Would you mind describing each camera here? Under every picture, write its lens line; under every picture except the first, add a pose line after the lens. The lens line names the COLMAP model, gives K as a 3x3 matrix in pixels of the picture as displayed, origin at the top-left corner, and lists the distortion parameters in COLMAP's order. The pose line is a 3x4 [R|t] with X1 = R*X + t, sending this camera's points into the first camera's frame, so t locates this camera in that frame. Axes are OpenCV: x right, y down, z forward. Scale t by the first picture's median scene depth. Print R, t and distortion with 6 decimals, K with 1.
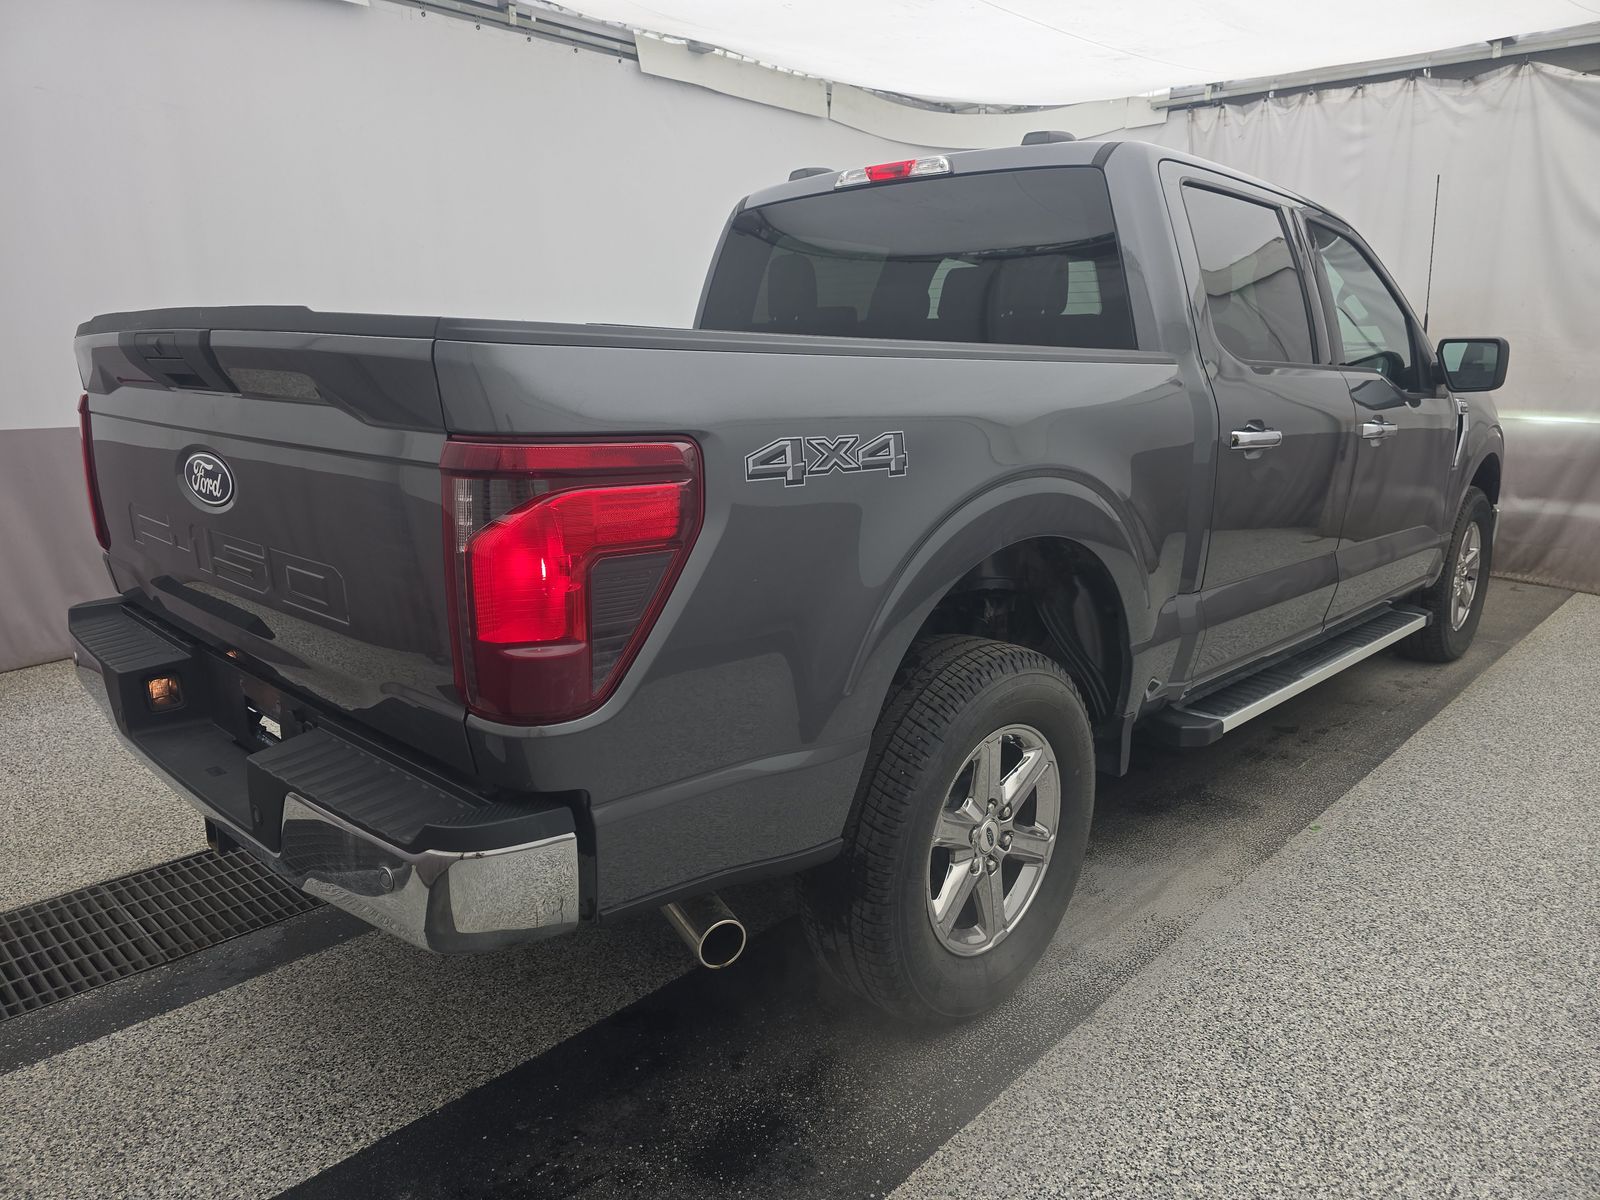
lens RADIAL K [[1073.0, 0, 791.6], [0, 1073.0, 599.7], [0, 0, 1]] dist [0.024276, -0.019007]
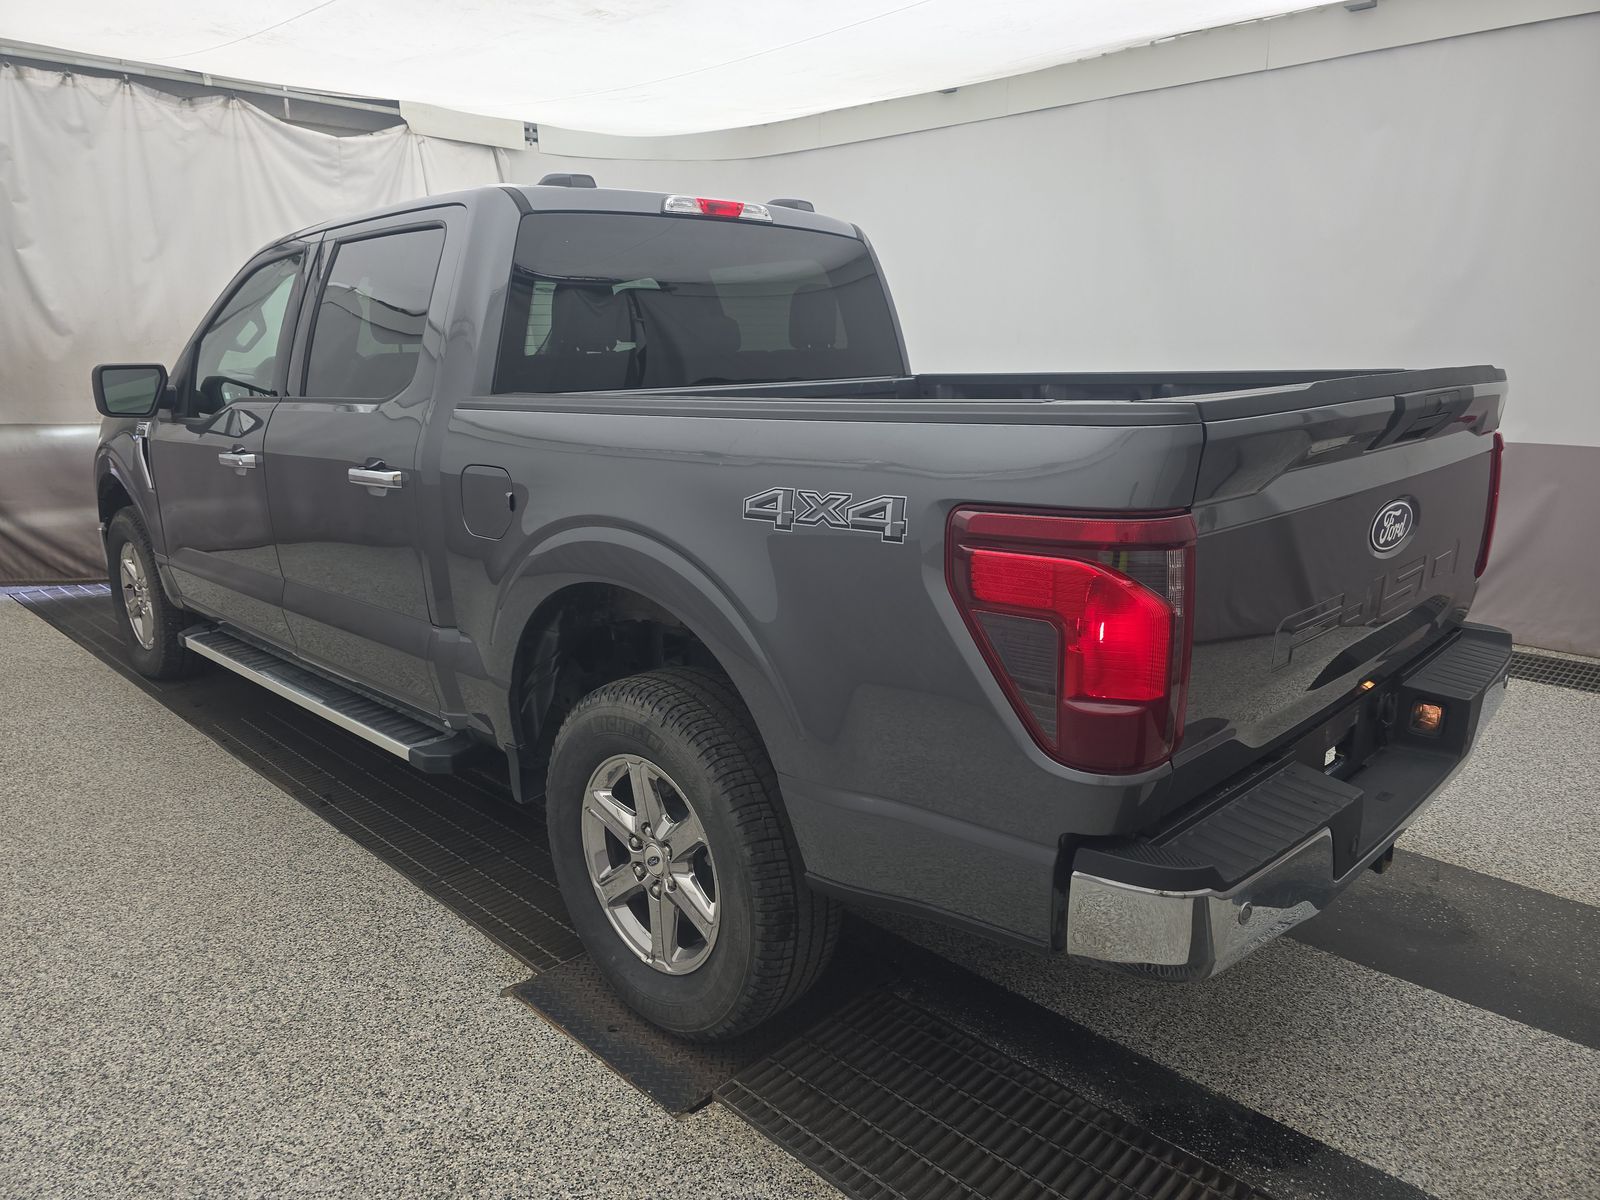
lens RADIAL K [[1073.0, 0, 791.6], [0, 1073.0, 599.7], [0, 0, 1]] dist [0.024276, -0.019007]
pose [[0.022138, -0.247818, 0.968554, -0.654747], [0.238087, 0.942225, 0.235639, -0.178104], [-0.970992, 0.225383, 0.079861, 0.615416]]
